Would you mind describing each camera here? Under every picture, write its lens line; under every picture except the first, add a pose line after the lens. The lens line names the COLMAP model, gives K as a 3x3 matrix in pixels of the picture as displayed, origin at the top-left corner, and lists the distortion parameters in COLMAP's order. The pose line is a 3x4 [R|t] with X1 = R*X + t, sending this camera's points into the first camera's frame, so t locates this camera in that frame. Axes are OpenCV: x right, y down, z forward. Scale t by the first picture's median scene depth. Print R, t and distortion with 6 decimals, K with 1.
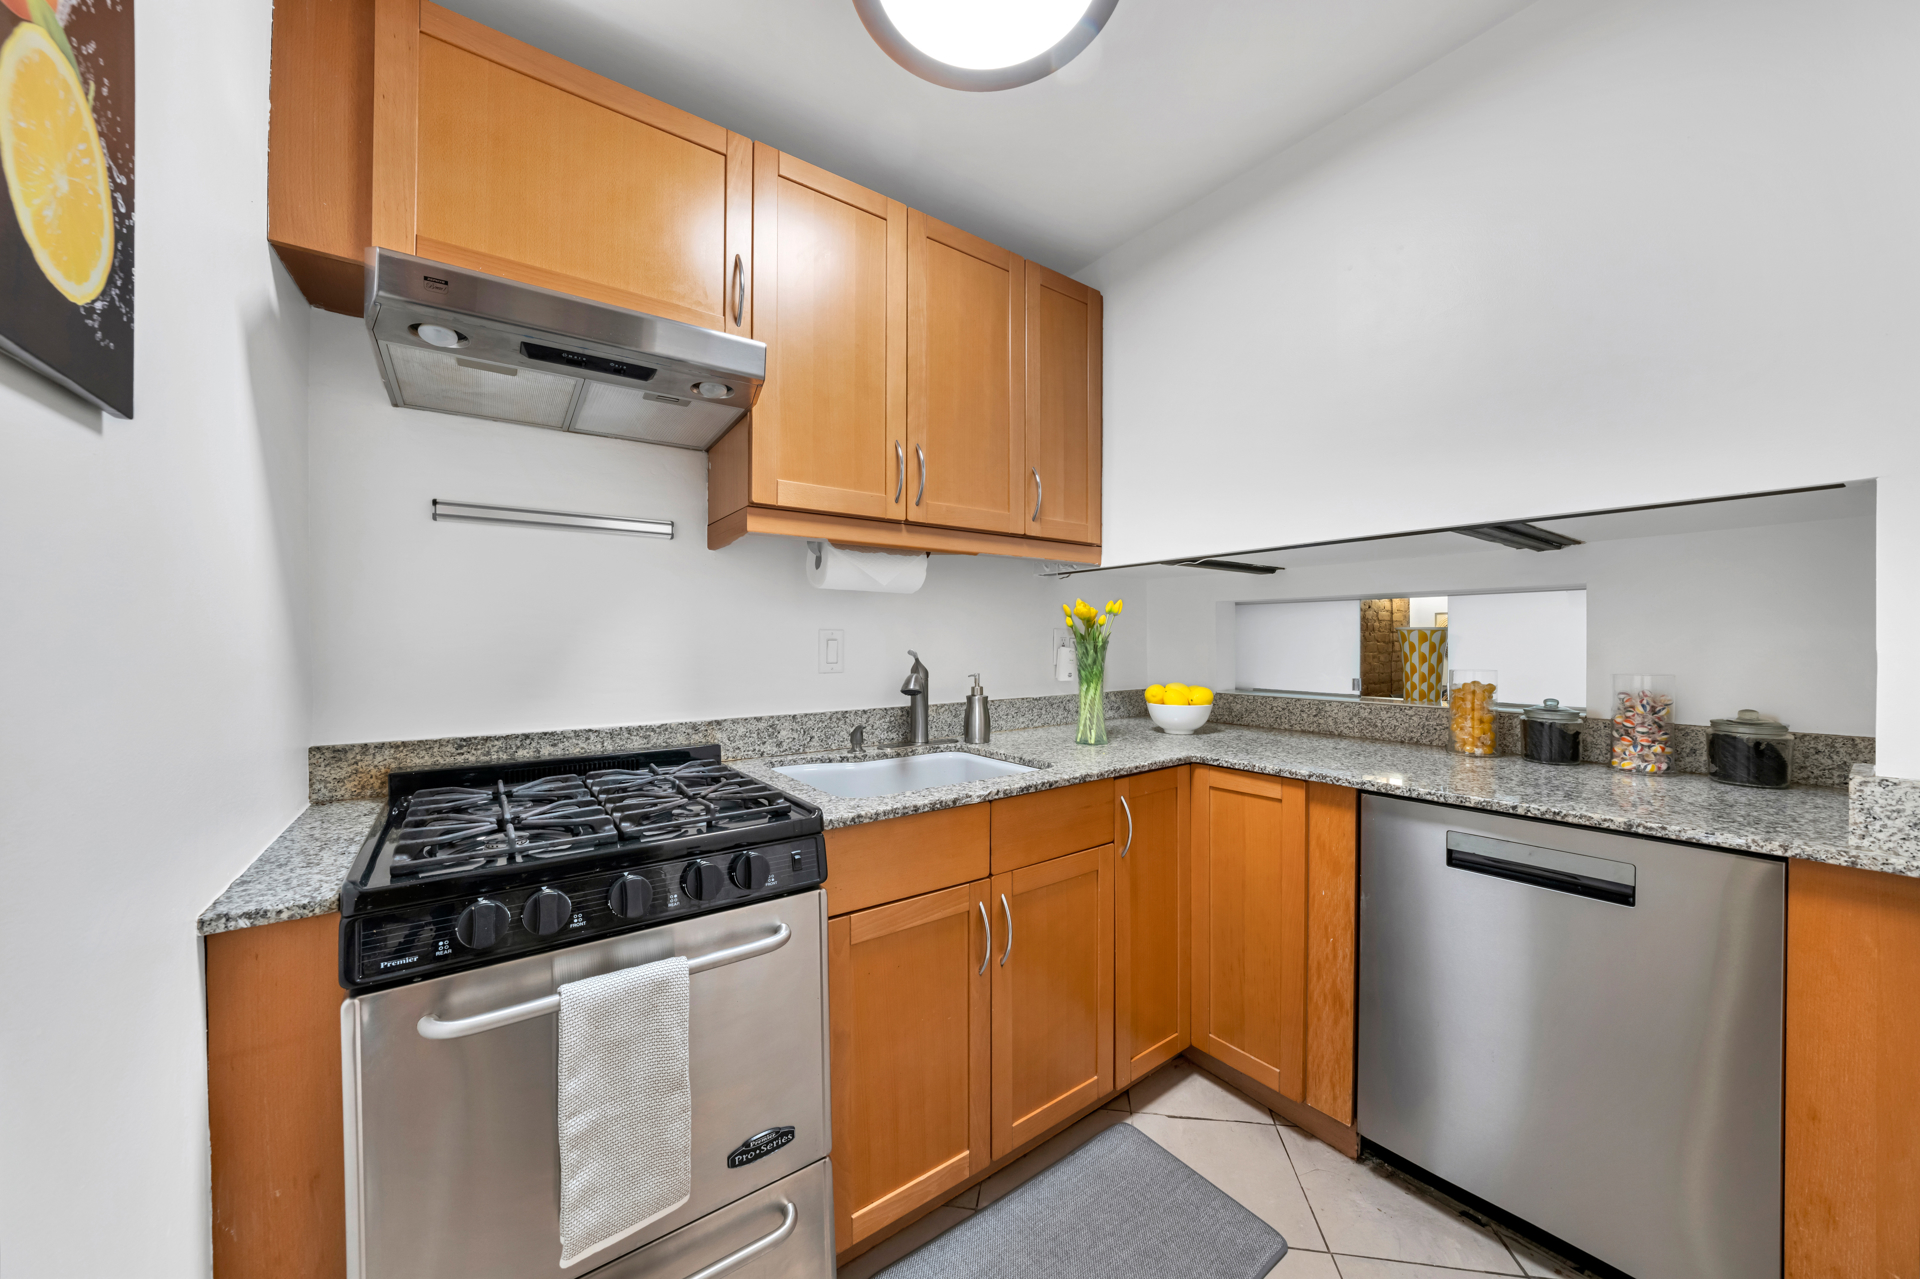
lens RADIAL K [[671.5, 0, 954.5], [0, 671.5, 636.8], [0, 0, 1]] dist [-0.014534, 0.000244]
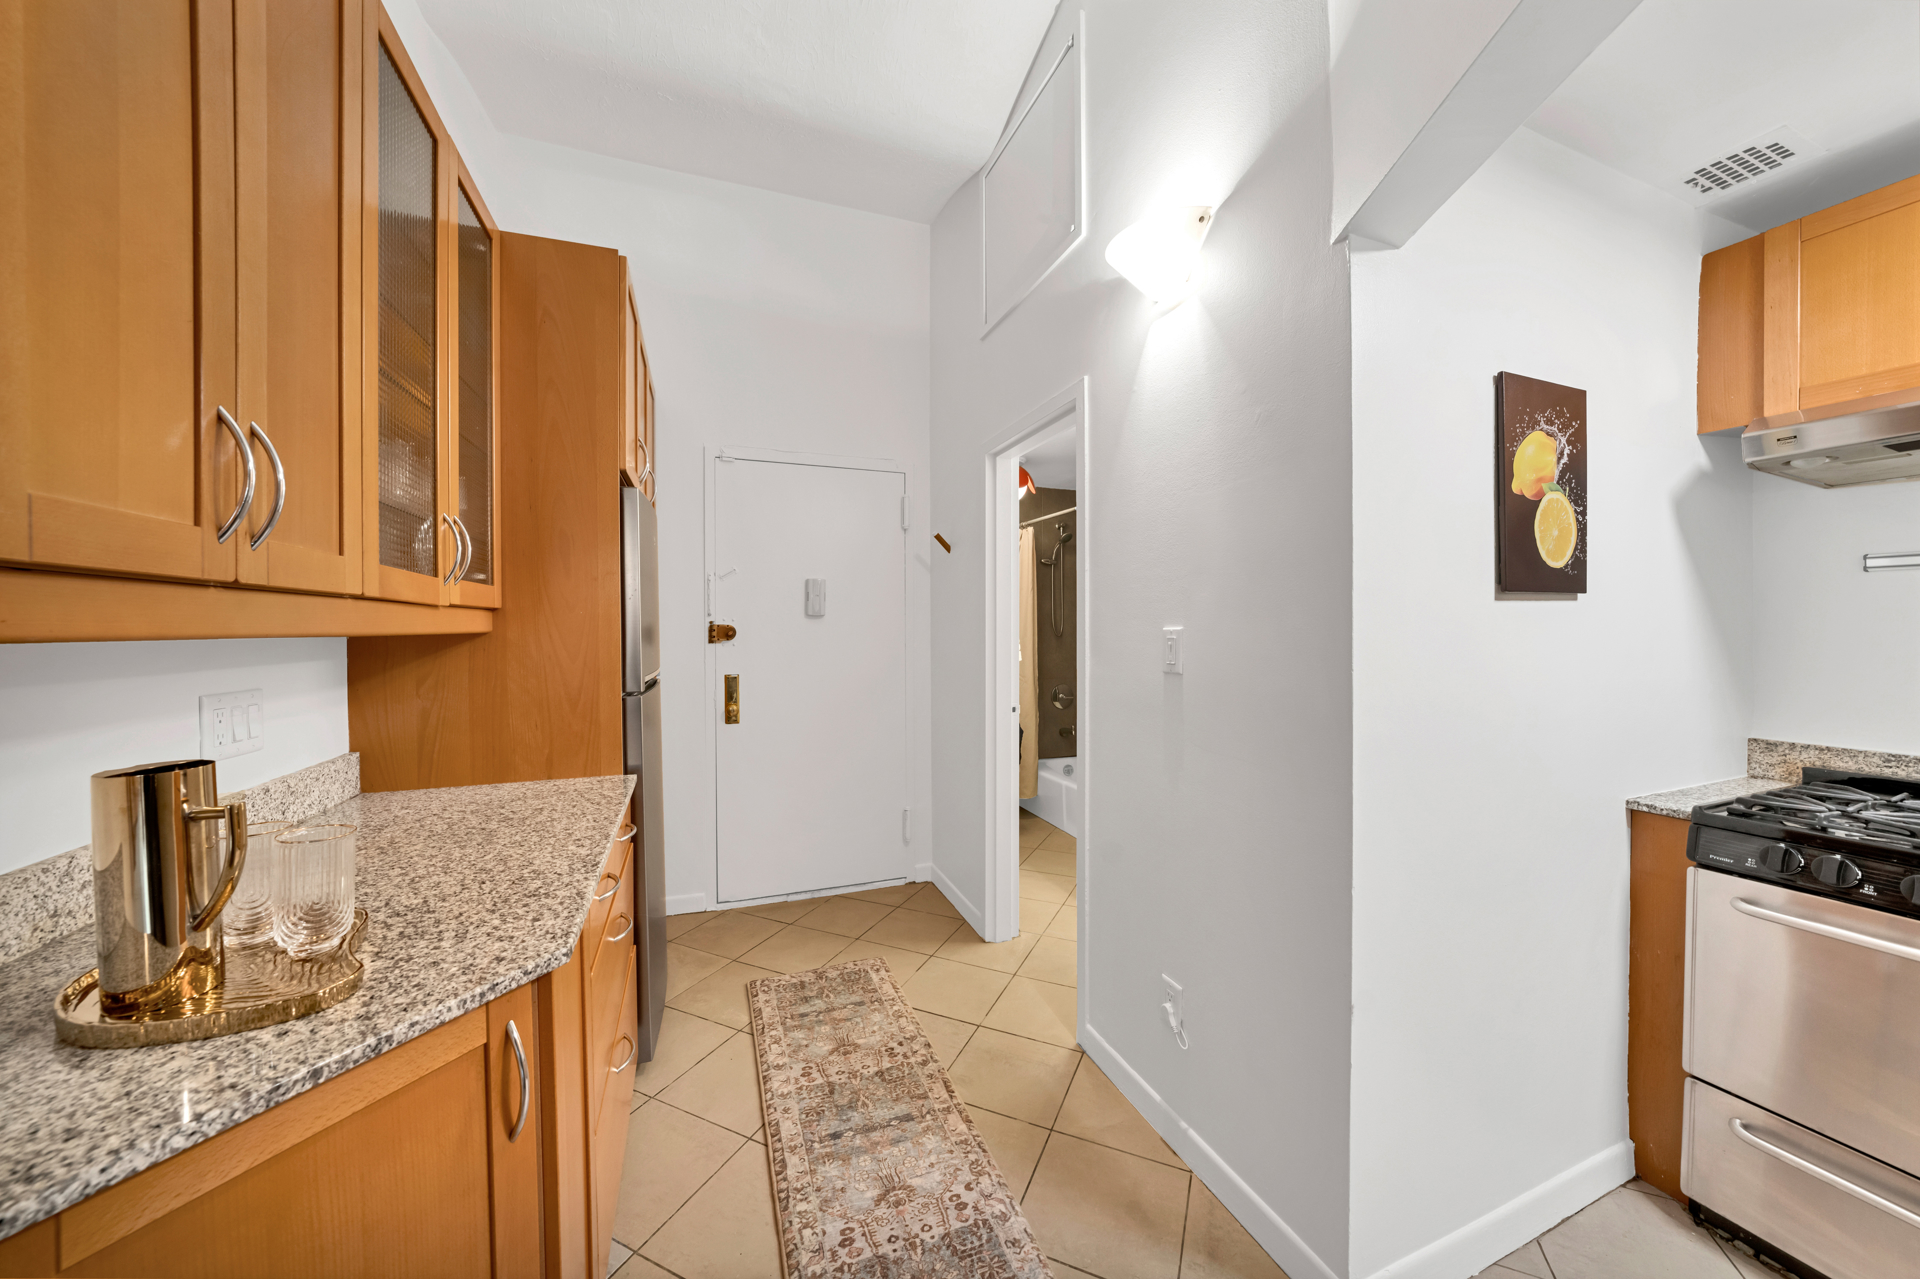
lens RADIAL K [[671.5, 0, 954.5], [0, 671.5, 636.8], [0, 0, 1]] dist [-0.014534, 0.000244]
pose [[-0.240952, 0.019047, -0.970350, 0.587246], [0.004501, 0.999819, 0.018508, -0.063534], [0.970527, 0.000092, -0.240994, -0.249742]]
